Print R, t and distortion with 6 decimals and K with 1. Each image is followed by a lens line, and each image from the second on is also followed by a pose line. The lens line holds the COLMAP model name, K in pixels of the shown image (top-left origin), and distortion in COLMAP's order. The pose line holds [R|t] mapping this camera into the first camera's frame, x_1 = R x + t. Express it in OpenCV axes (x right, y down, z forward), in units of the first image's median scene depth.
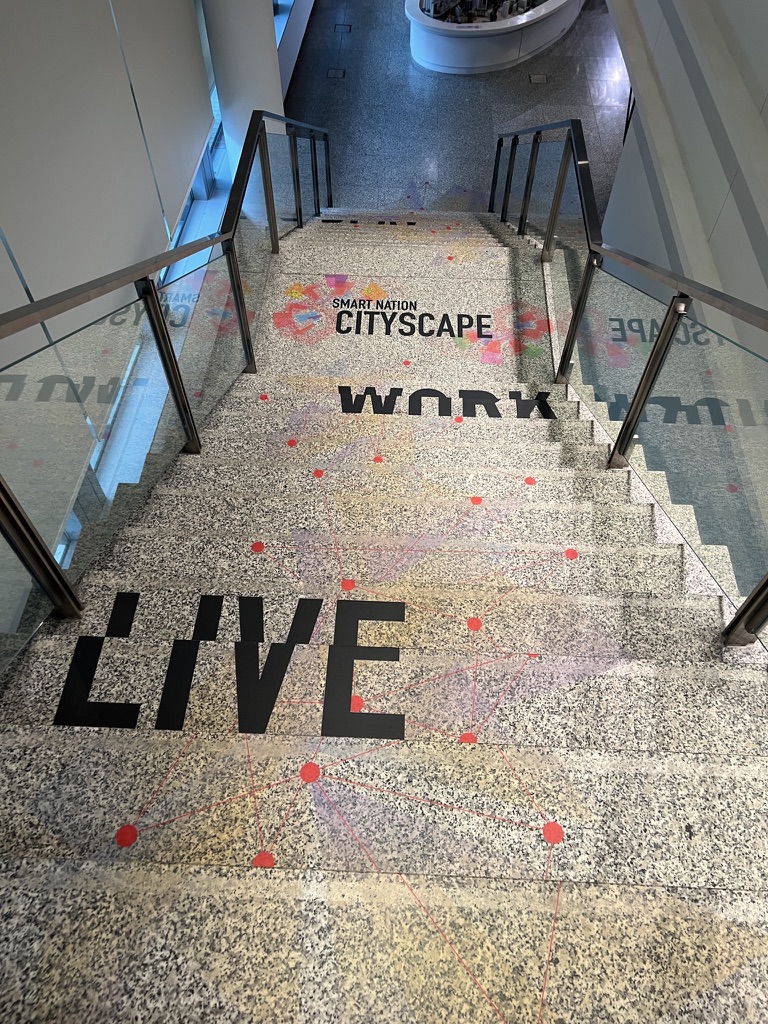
lens RADIAL K [[821.8, 0, 379.9], [0, 821.8, 514.5], [0, 0, 1]] dist [0.010987, 0.002120]
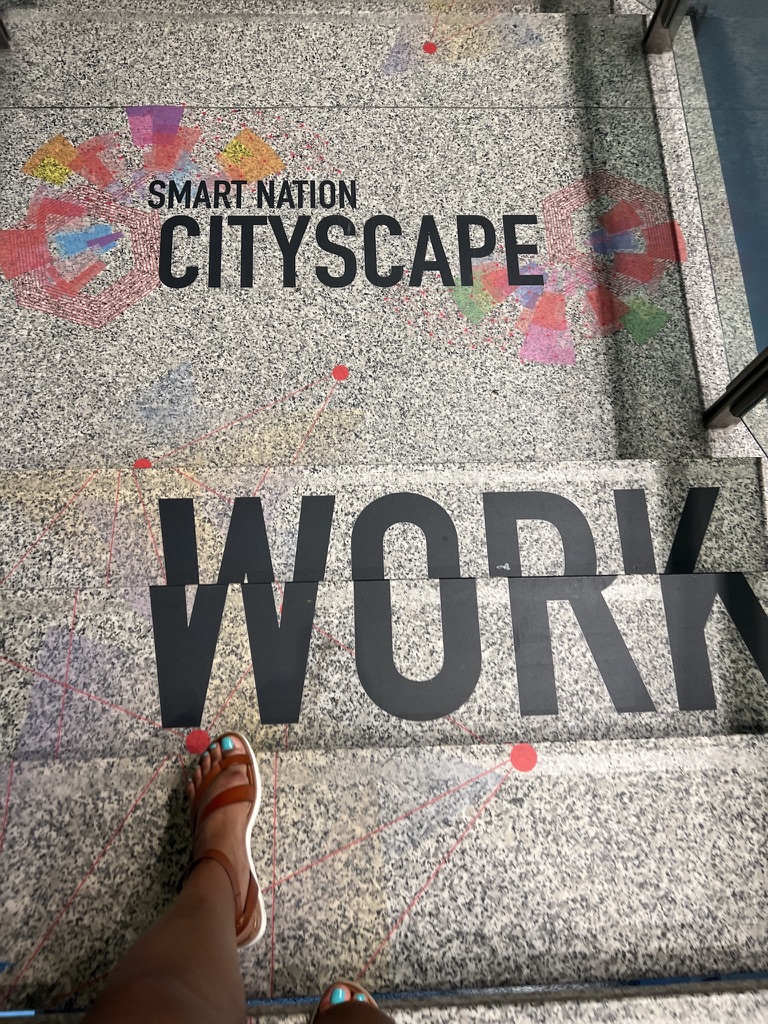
lens RADIAL K [[821.8, 0, 387.8], [0, 821.8, 510.4], [0, 0, 1]] dist [0.010987, 0.002120]
pose [[0.996223, -0.062331, 0.060447, 0.025998], [0.041108, 0.951797, 0.303962, -0.231687], [-0.076479, -0.300329, 0.950765, 0.570599]]
